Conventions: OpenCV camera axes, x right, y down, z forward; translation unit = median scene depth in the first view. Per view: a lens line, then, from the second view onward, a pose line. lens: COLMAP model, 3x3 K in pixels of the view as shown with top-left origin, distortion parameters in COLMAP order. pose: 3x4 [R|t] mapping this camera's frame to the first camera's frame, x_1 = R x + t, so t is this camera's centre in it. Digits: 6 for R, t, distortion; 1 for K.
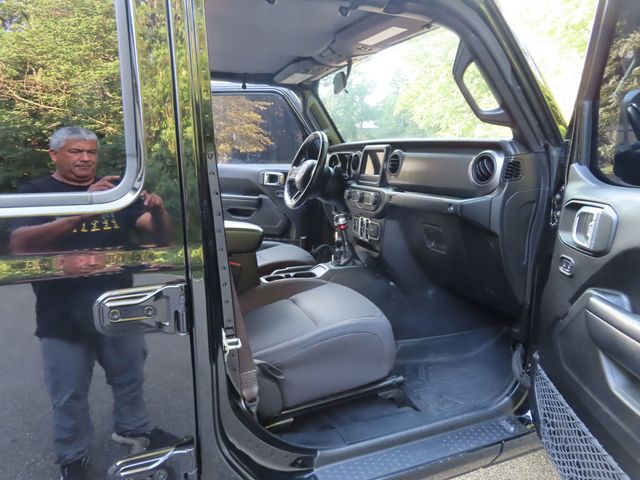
lens RADIAL K [[457.1, 0, 320.0], [0, 457.1, 239.9], [0, 0, 1]] dist [-0.008045, 0.000036]
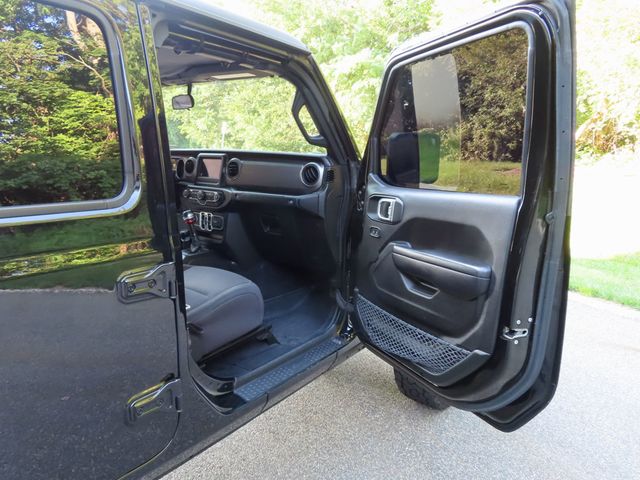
lens RADIAL K [[457.1, 0, 320.0], [0, 457.1, 239.9], [0, 0, 1]] dist [-0.008045, 0.000036]
pose [[0.852201, -0.081083, 0.516894, -0.420657], [0.074045, 0.996666, 0.034266, 0.008090], [-0.517949, 0.009072, 0.855364, -0.304946]]
